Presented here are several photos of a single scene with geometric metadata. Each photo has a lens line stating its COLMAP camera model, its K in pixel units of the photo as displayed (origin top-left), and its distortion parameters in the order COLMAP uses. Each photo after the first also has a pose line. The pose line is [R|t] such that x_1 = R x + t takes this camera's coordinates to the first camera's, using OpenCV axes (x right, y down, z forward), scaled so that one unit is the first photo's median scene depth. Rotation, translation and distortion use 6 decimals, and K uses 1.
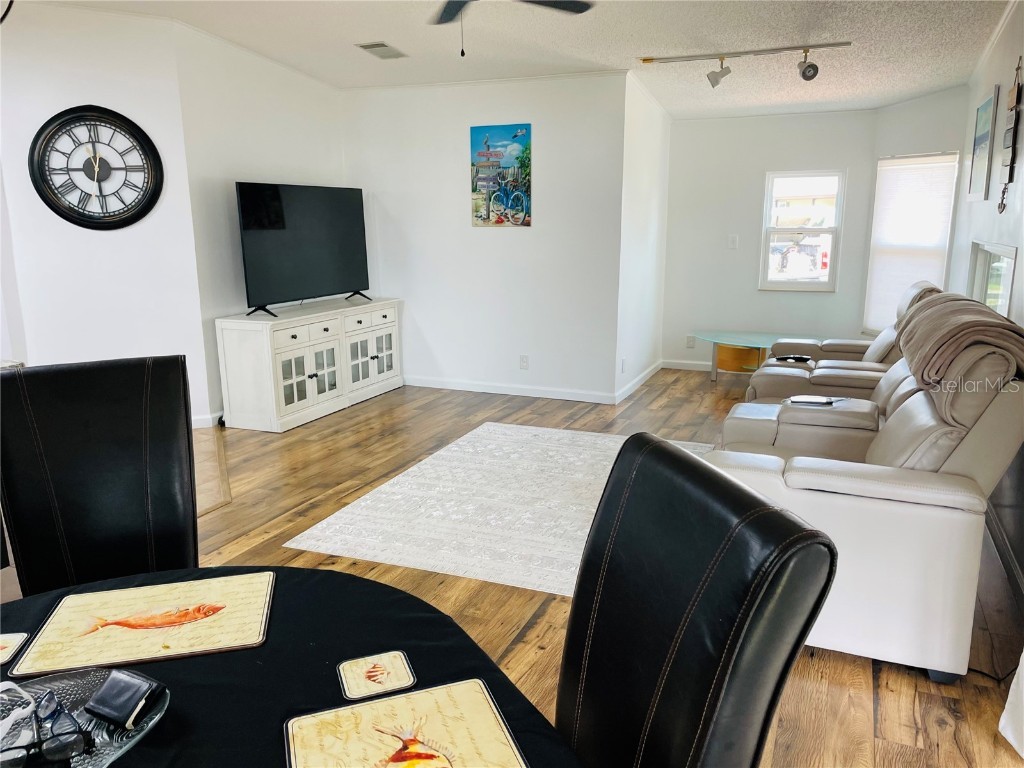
lens RADIAL K [[783.3, 0, 512.0], [0, 783.3, 384.0], [0, 0, 1]] dist [0.145957, -0.169600]
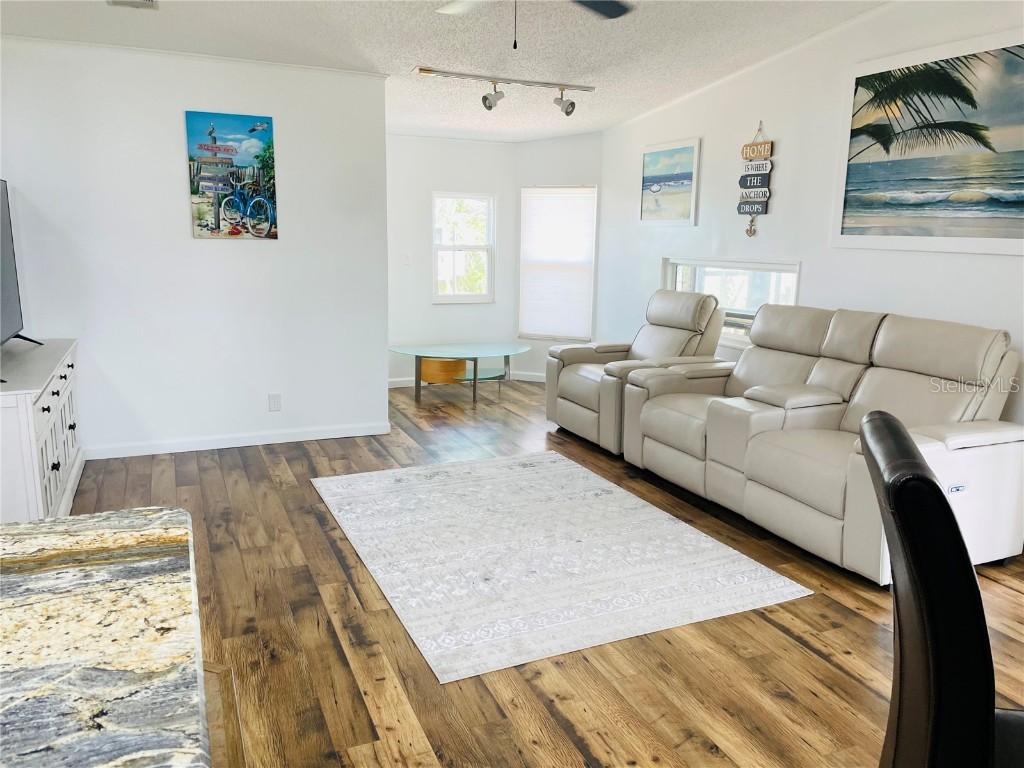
lens RADIAL K [[784.3, 0, 512.0], [0, 784.3, 384.0], [0, 0, 1]] dist [0.038197, -0.000544]
pose [[0.682195, -0.124487, 0.720495, -0.428592], [0.135138, 0.989890, 0.043078, -0.051608], [-0.718573, 0.067979, 0.692121, 0.258879]]
